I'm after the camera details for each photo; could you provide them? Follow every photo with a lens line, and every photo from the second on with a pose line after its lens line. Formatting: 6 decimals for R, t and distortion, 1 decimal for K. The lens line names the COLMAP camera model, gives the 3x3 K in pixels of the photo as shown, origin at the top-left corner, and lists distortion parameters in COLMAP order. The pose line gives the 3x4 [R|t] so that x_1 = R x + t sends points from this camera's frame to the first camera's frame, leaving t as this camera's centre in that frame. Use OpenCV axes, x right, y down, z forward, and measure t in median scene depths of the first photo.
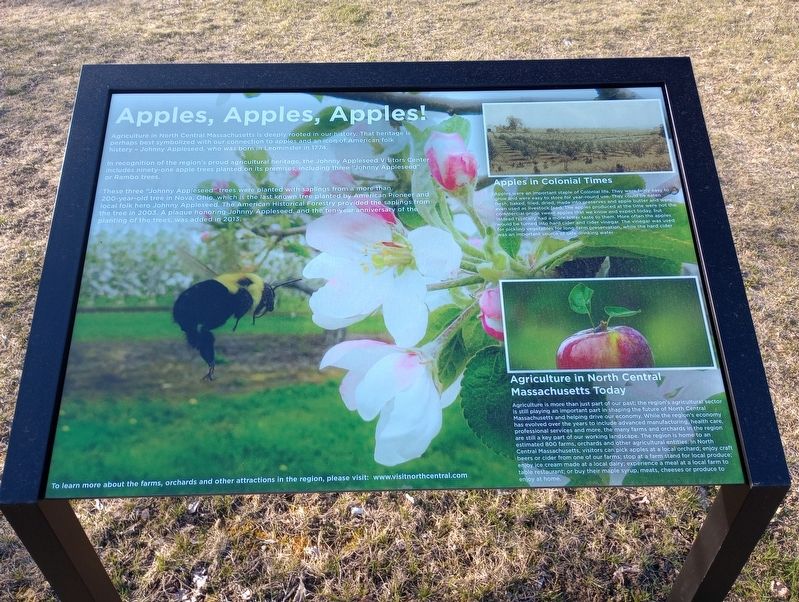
lens RADIAL K [[664.1, 0, 389.0], [0, 664.1, 299.1], [0, 0, 1]] dist [0.049602, -0.062669]
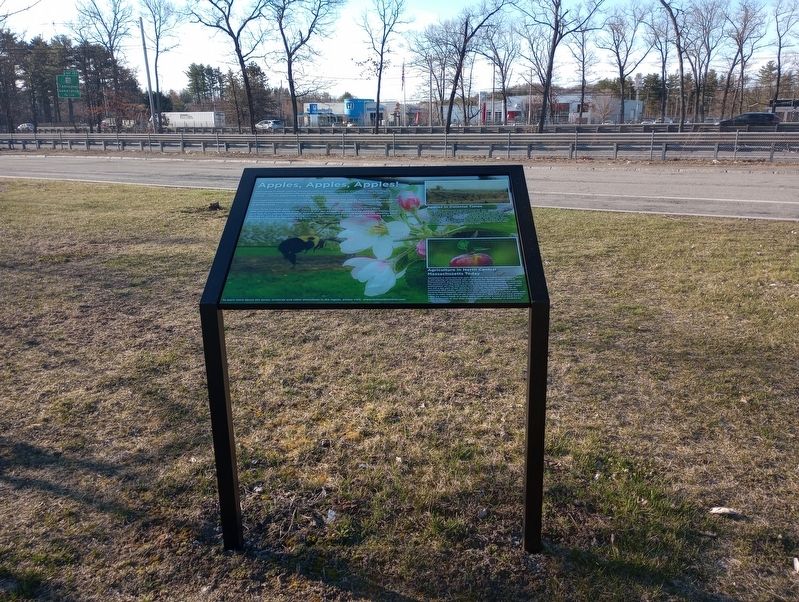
lens RADIAL K [[664.1, 0, 389.0], [0, 664.1, 299.1], [0, 0, 1]] dist [0.049602, -0.062669]
pose [[0.998133, 0.009057, -0.060408, 0.171501], [-0.032019, 0.919769, -0.391152, 0.983870], [0.052019, 0.392356, 0.918341, -0.907022]]
